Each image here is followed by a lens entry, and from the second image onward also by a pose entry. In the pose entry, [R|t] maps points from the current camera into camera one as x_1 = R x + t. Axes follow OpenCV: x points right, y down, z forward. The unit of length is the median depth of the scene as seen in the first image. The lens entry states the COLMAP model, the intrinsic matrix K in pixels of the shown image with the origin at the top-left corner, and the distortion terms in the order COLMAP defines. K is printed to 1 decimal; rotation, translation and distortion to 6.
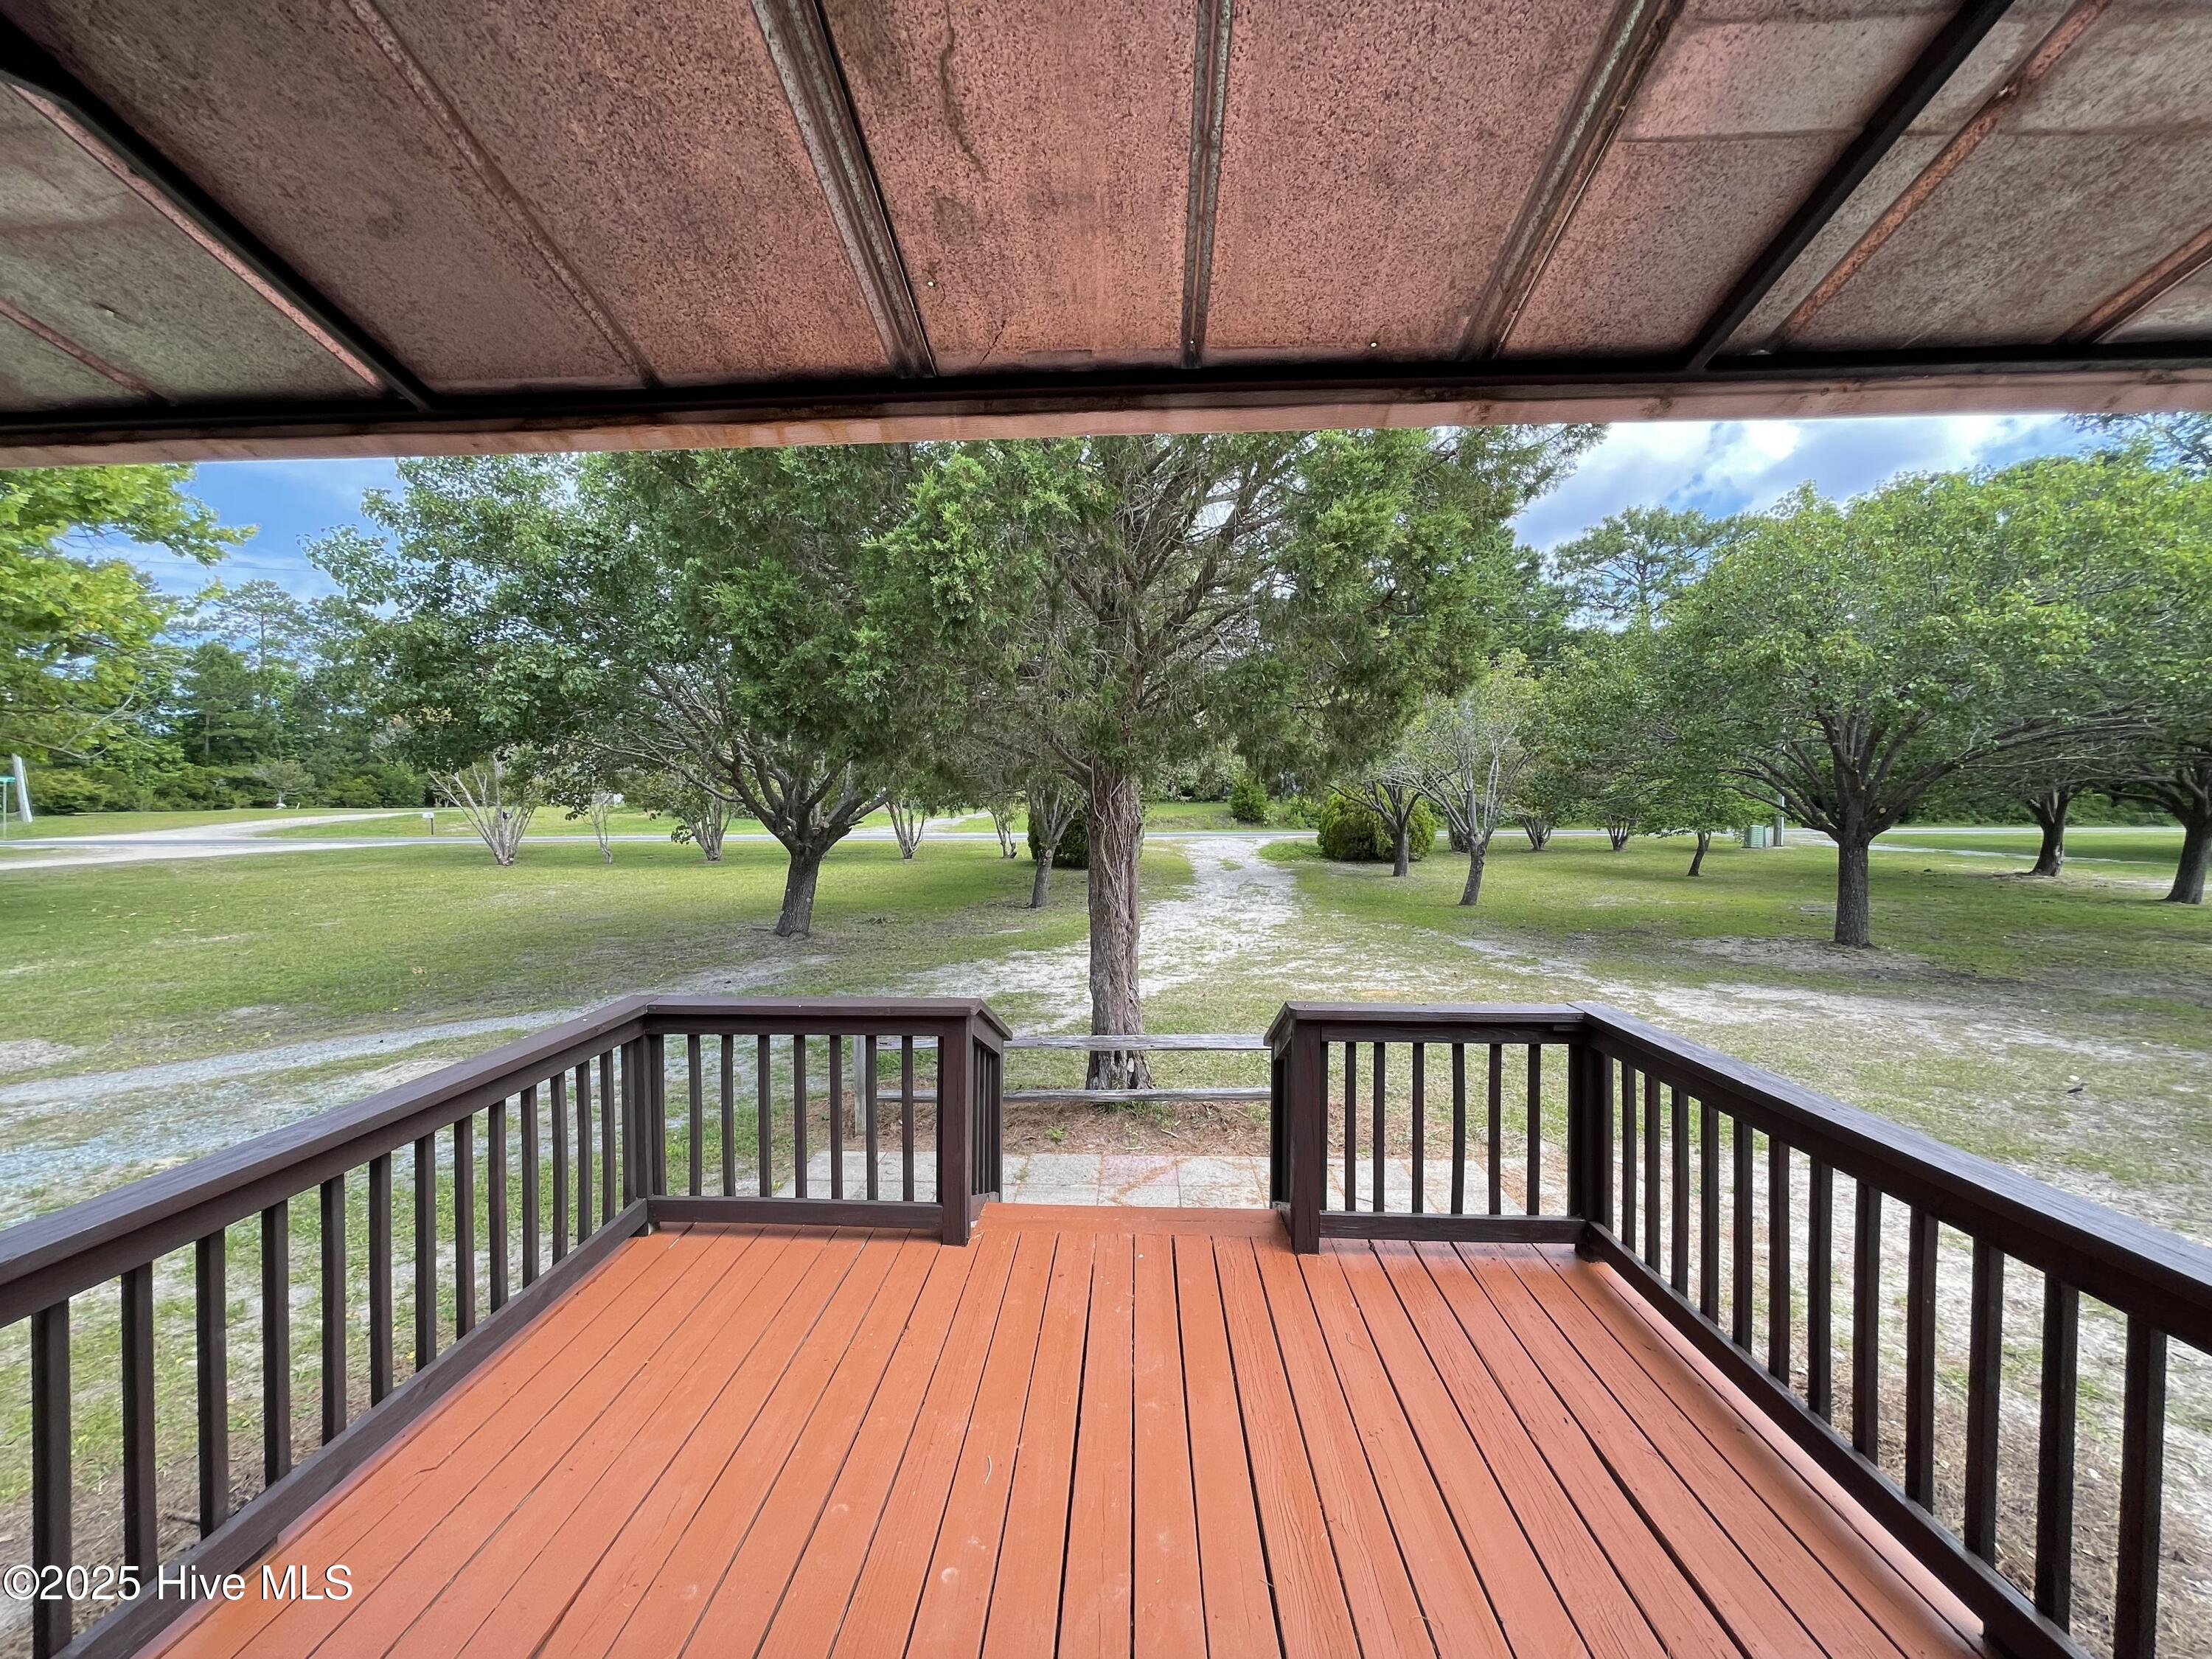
lens RADIAL K [[890.4, 0, 1085.1], [0, 890.4, 827.1], [0, 0, 1]] dist [-0.002392, -0.000510]
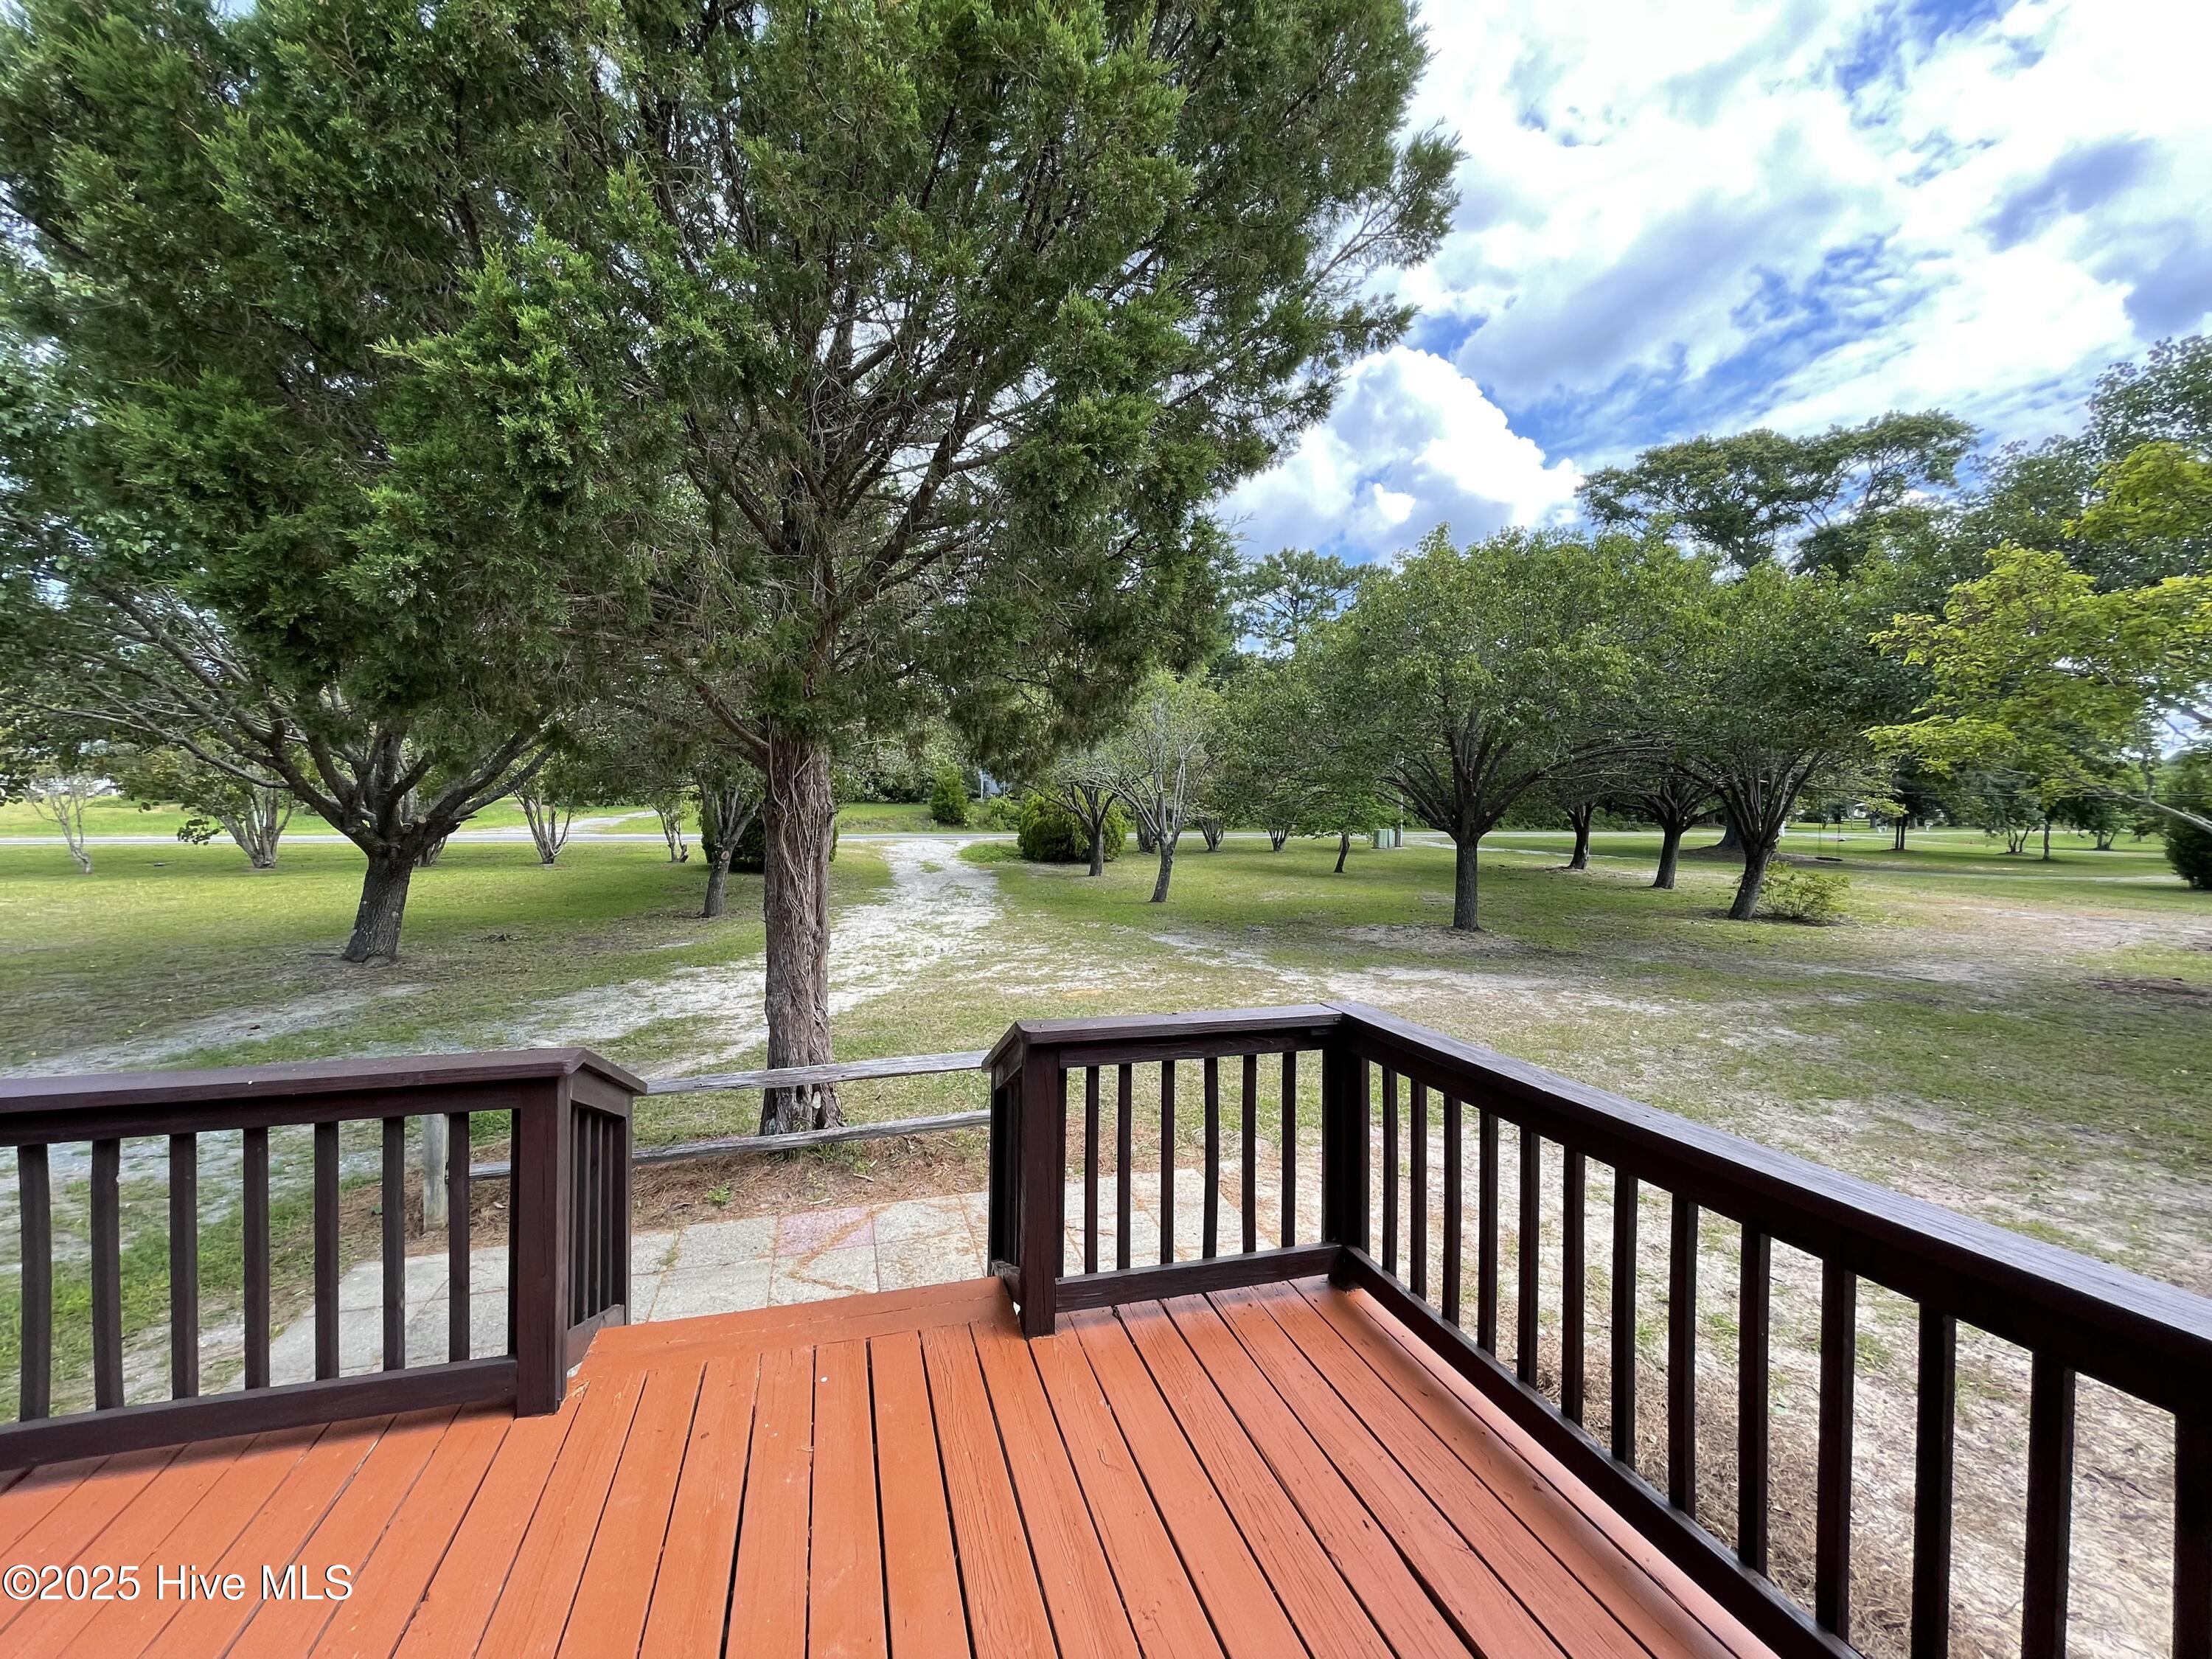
lens RADIAL K [[889.0, 0, 1096.1], [0, 889.0, 824.6], [0, 0, 1]] dist [-0.000840, -0.000593]
pose [[0.939950, 0.007054, 0.341239, 0.008989], [-0.004591, 0.999957, -0.008025, 0.011196], [-0.341281, 0.005976, 0.939942, 0.100300]]
